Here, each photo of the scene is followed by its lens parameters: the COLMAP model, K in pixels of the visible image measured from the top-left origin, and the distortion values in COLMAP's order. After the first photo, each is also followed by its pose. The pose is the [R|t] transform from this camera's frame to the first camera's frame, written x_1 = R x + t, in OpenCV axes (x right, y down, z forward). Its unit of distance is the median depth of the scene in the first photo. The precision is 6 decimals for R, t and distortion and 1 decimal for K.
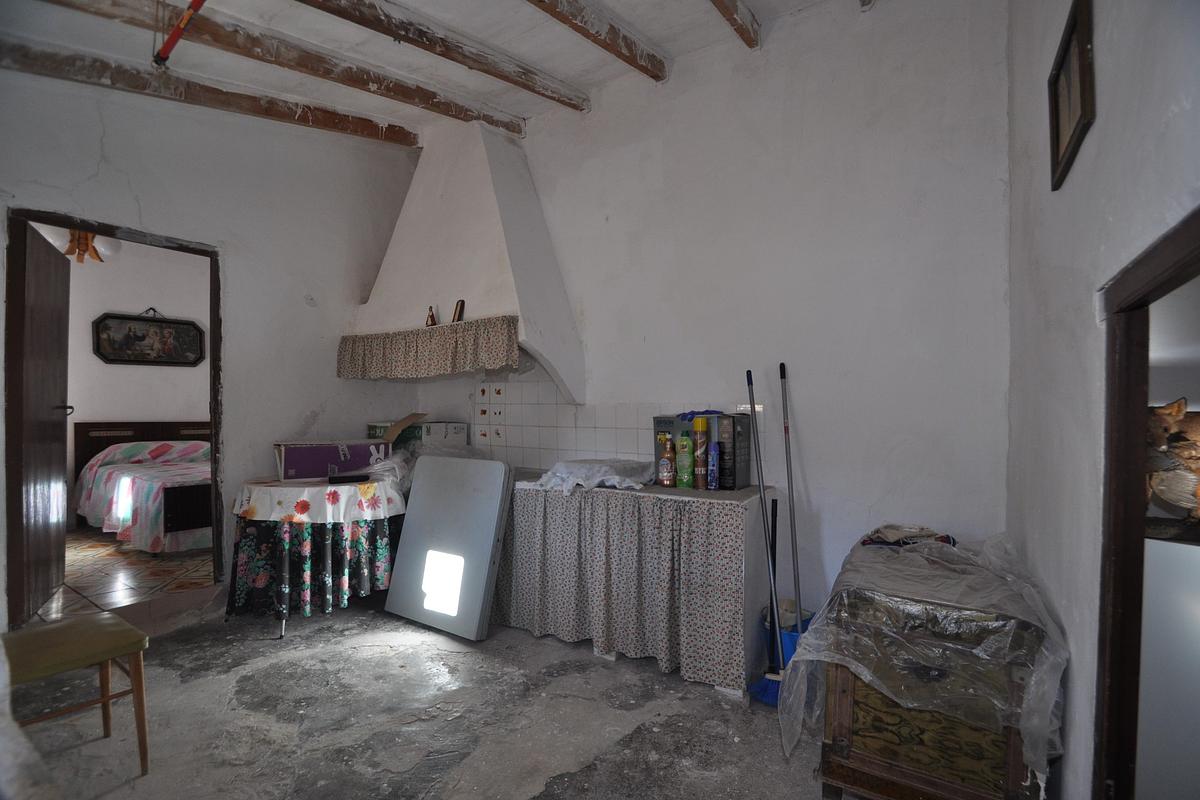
lens RADIAL K [[521.7, 0, 601.5], [0, 521.7, 416.0], [0, 0, 1]] dist [-0.003989, -0.000525]
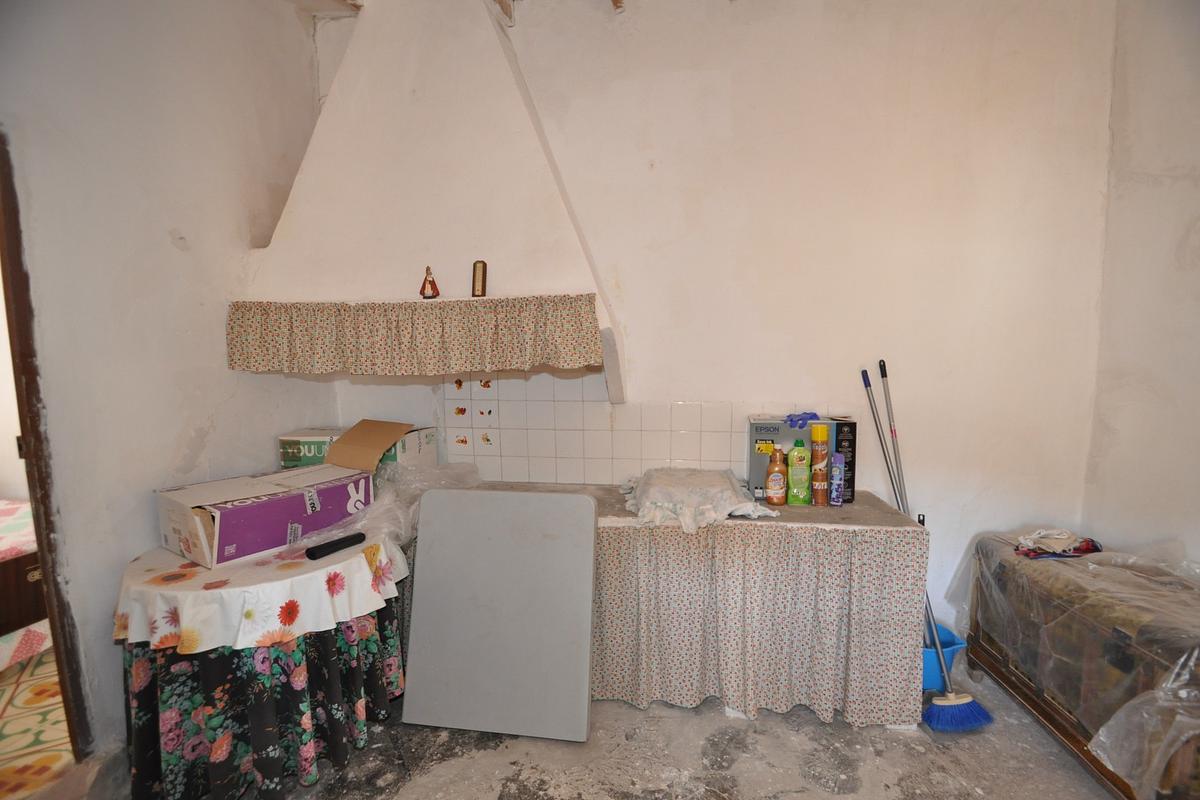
lens RADIAL K [[529.8, 0, 602.0], [0, 529.8, 416.6], [0, 0, 1]] dist [0.017707, -0.021285]
pose [[0.913278, -0.054327, 0.403698, -0.481062], [0.013449, 0.994547, 0.103415, -0.103533], [-0.407115, -0.089017, 0.909029, 0.326956]]
